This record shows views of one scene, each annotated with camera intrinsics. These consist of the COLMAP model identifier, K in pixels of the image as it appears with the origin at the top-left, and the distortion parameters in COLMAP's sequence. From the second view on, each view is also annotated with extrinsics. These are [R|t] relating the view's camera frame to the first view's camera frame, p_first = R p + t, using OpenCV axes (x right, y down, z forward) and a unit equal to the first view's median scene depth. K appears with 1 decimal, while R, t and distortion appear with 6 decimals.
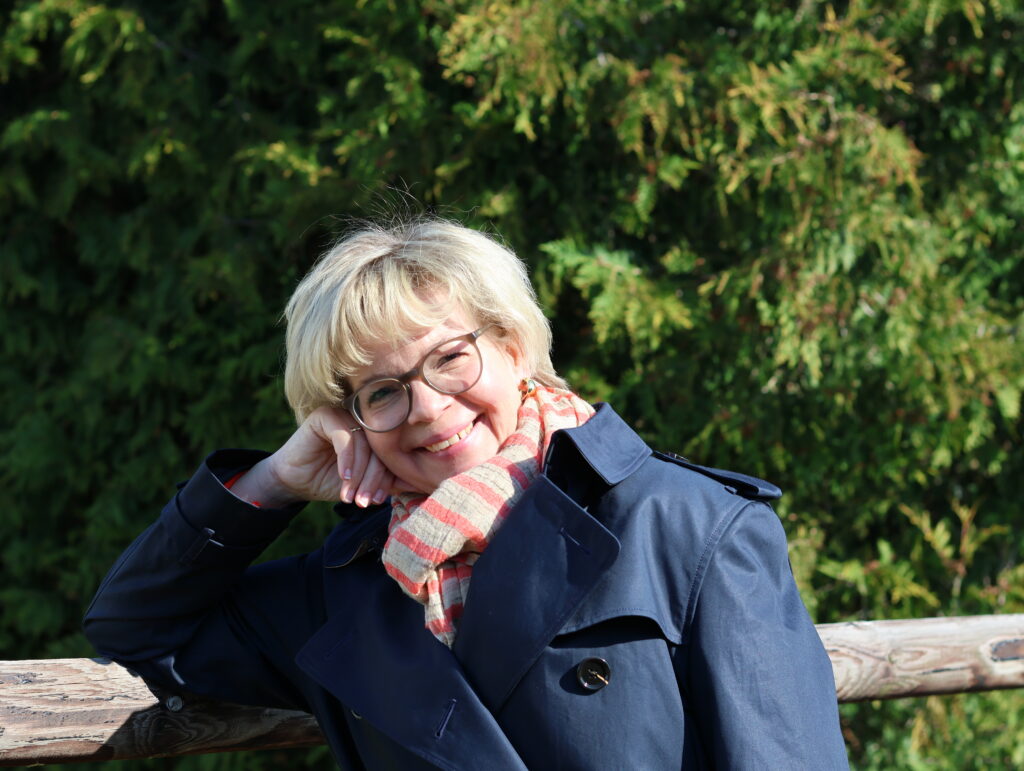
lens RADIAL K [[2708.0, 0, 506.2], [0, 2708.0, 378.3], [0, 0, 1]] dist [-0.057232, 0.000000]
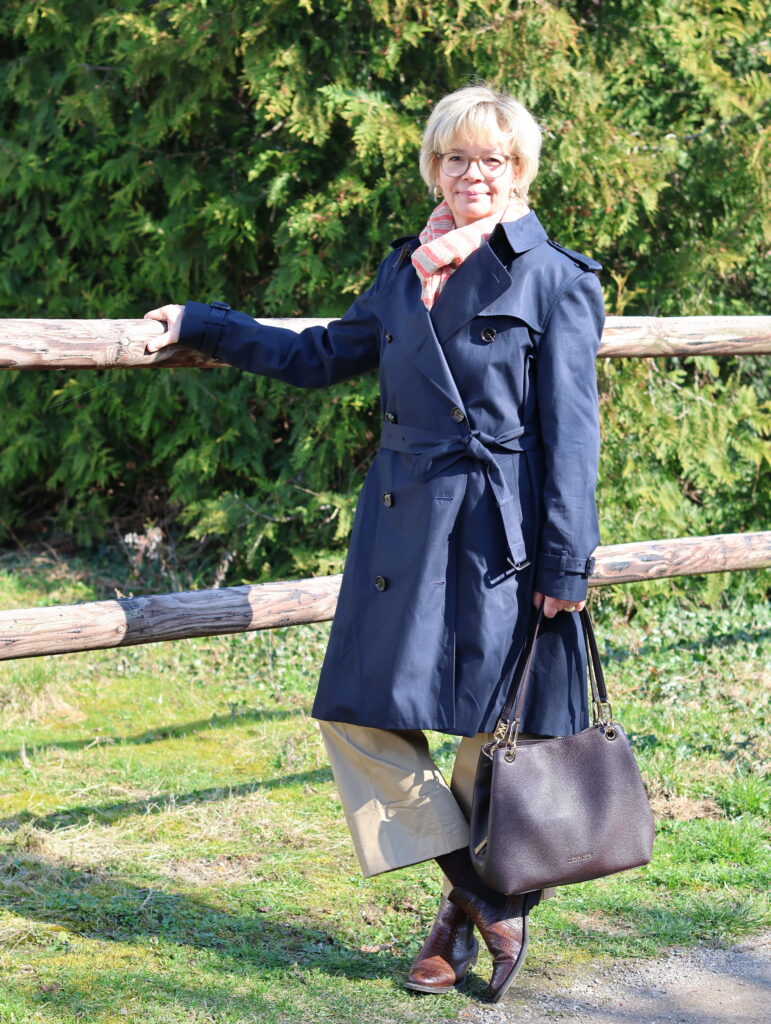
lens RADIAL K [[2708.0, 0, 424.1], [0, 2708.0, 540.2], [0, 0, 1]] dist [-0.057232, 0.000000]
pose [[0.999139, -0.007004, 0.040883, 0.008933], [0.001557, 0.991279, 0.131767, -0.001666], [-0.041449, -0.131590, 0.990437, -0.414453]]
